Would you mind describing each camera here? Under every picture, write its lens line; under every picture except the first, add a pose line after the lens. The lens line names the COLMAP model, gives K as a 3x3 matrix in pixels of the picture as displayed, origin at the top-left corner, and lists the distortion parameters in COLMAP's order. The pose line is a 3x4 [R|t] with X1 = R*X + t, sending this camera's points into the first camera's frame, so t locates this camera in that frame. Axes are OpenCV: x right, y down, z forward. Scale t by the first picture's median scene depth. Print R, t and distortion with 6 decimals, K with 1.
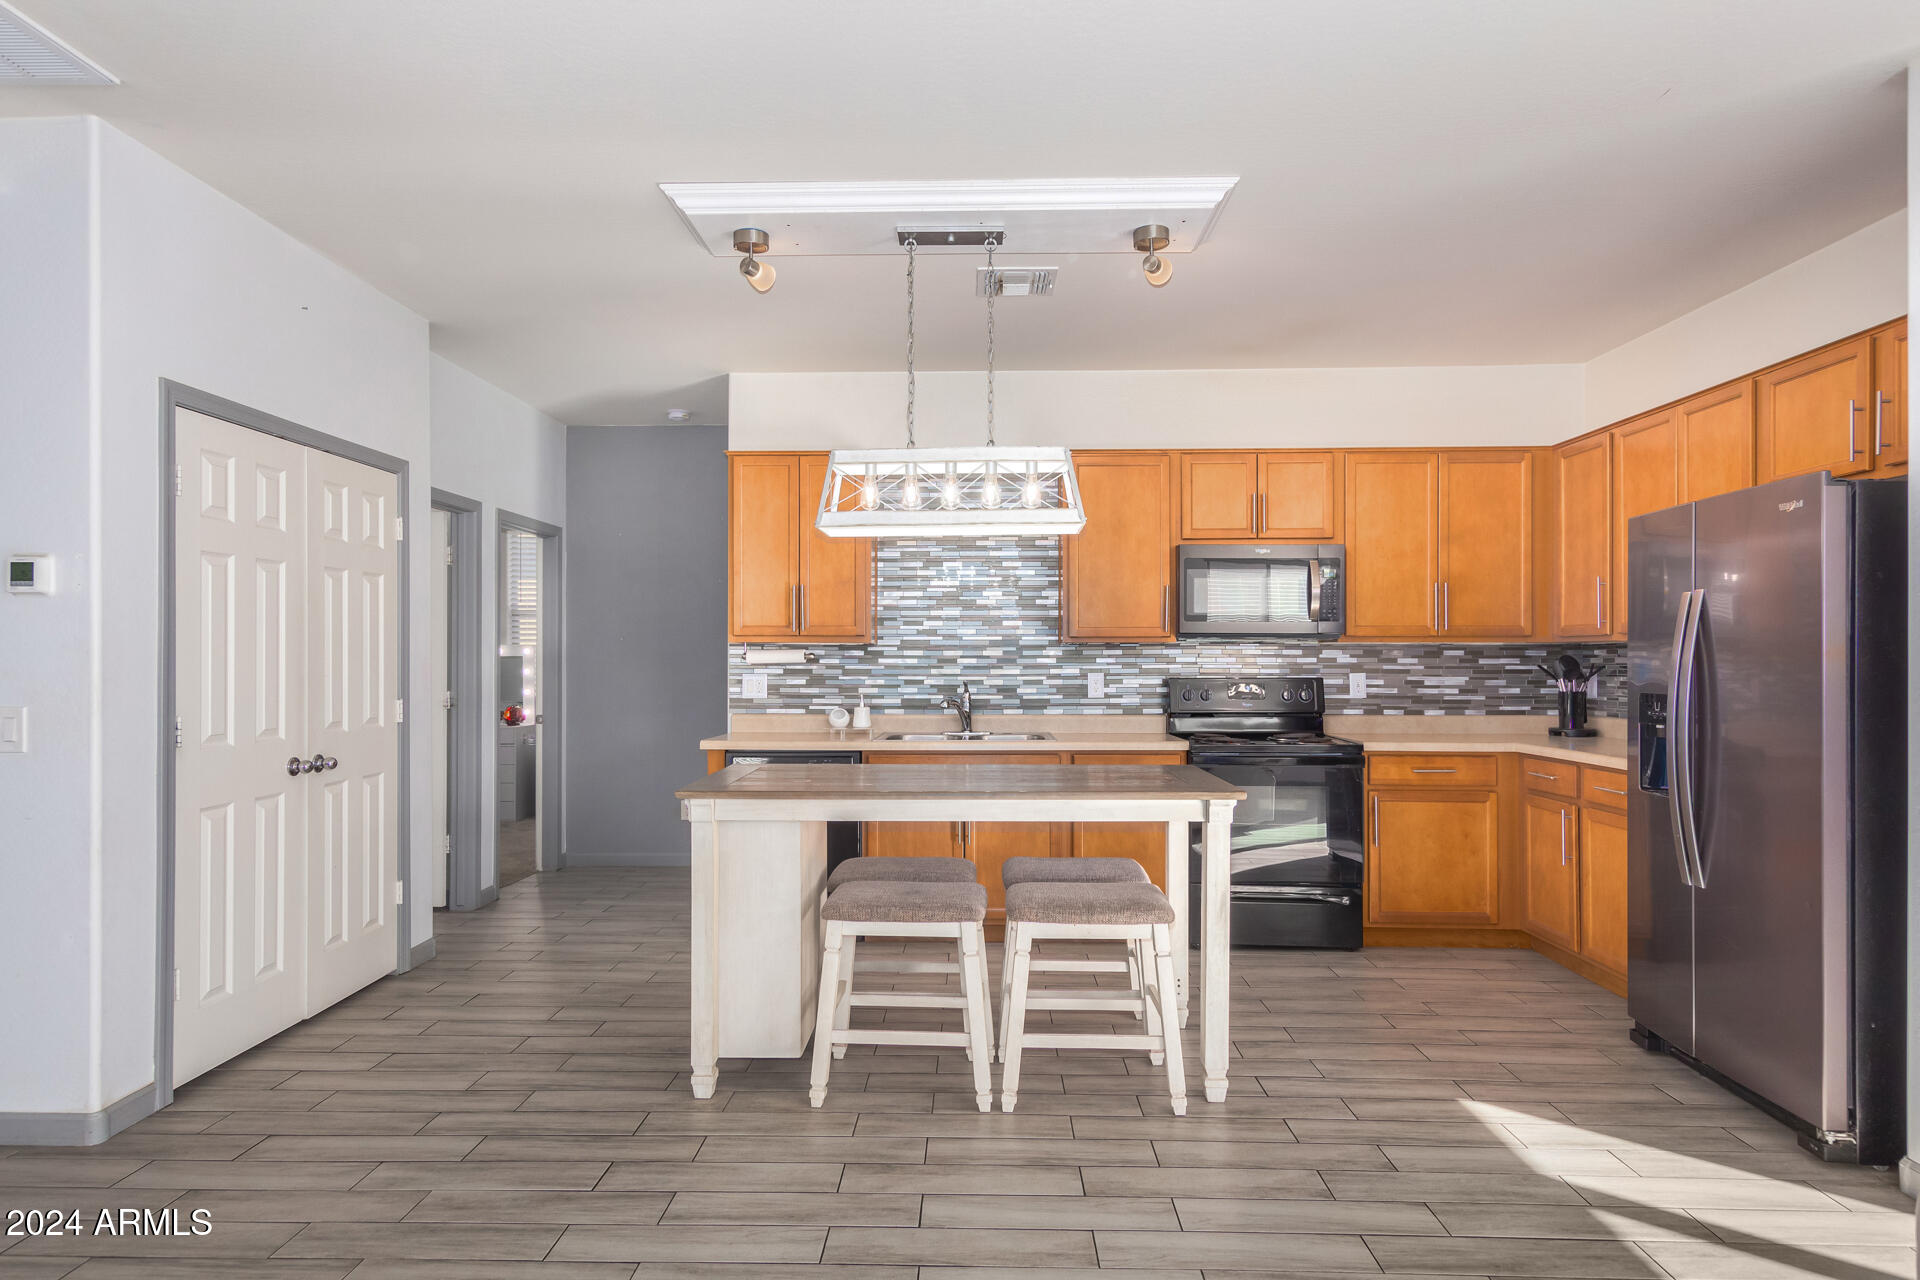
lens RADIAL K [[1078.7, 0, 954.9], [0, 1078.7, 647.4], [0, 0, 1]] dist [0.016847, -0.005071]
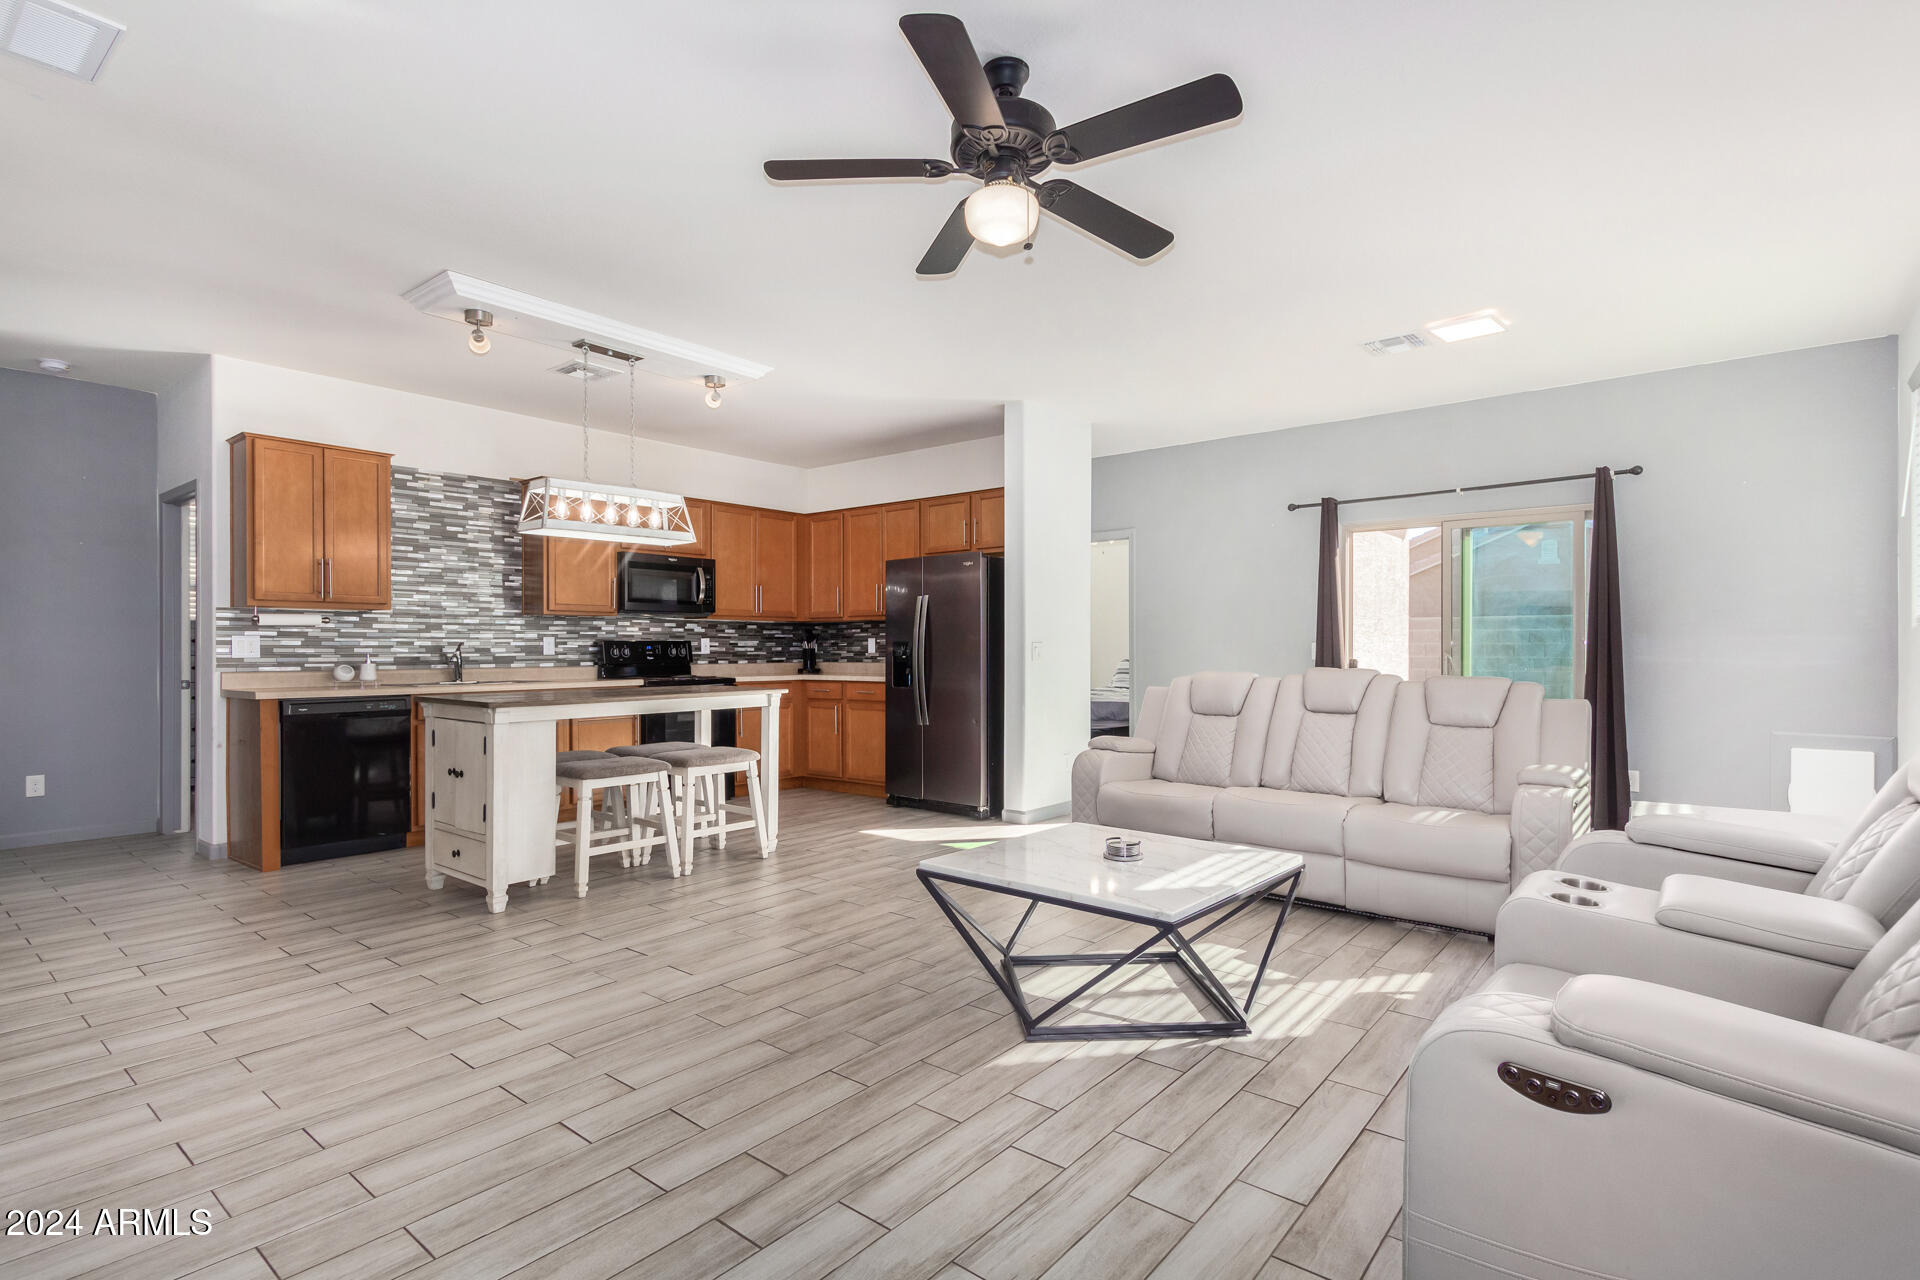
lens RADIAL K [[938.0, 0, 949.4], [0, 938.0, 652.4], [0, 0, 1]] dist [0.001137, 0.000142]
pose [[0.616780, -0.004068, 0.787125, -0.537112], [-0.008211, 0.999899, 0.011602, 0.026781], [-0.787093, -0.013619, 0.616684, -0.165976]]
